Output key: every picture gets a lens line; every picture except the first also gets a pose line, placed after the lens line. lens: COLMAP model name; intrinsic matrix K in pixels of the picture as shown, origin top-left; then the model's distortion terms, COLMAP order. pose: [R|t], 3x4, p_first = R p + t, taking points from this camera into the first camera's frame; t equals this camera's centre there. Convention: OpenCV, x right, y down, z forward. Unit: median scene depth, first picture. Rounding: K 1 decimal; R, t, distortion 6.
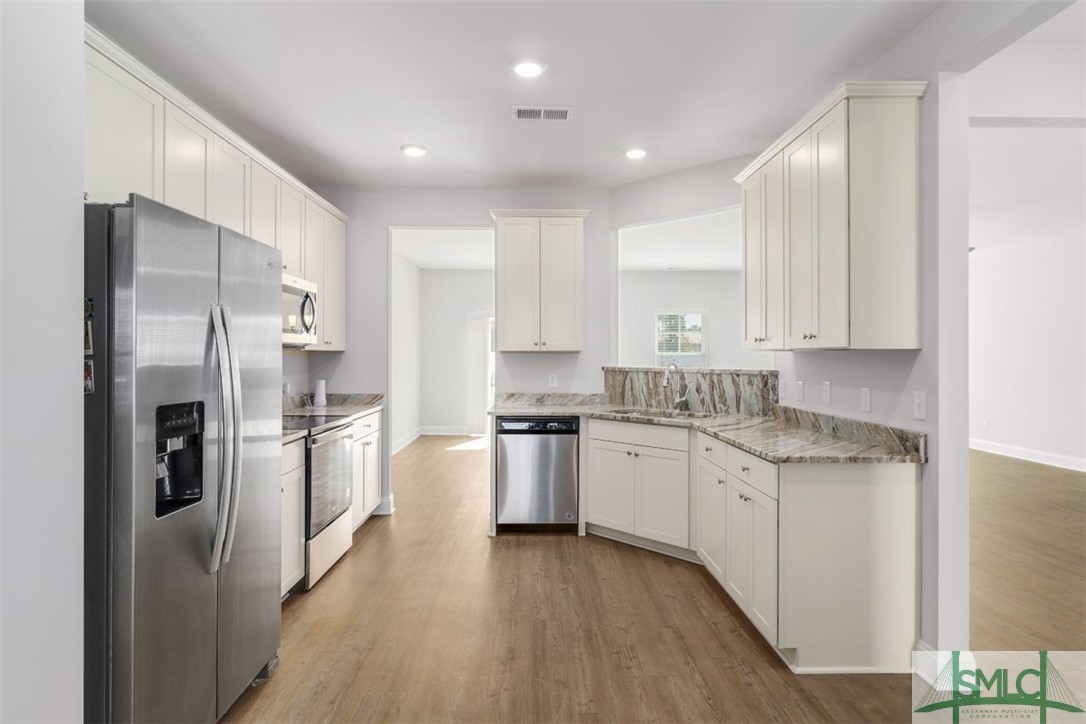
lens RADIAL K [[578.3, 0, 540.4], [0, 578.3, 342.2], [0, 0, 1]] dist [-0.000190, -0.000553]
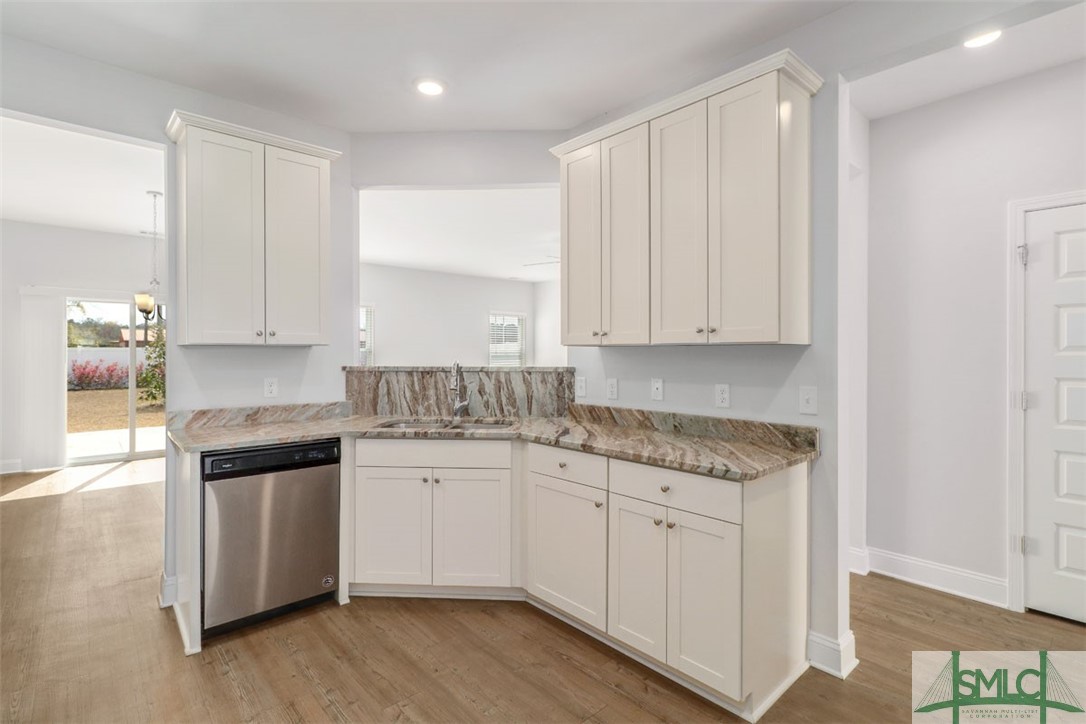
lens RADIAL K [[520.8, 0, 545.4], [0, 520.8, 348.8], [0, 0, 1]] dist [-0.000047, -0.000210]
pose [[0.747298, 0.002421, 0.664484, -0.179991], [-0.014446, 0.999816, 0.012604, 0.008762], [-0.664332, -0.019018, 0.747196, 0.380619]]
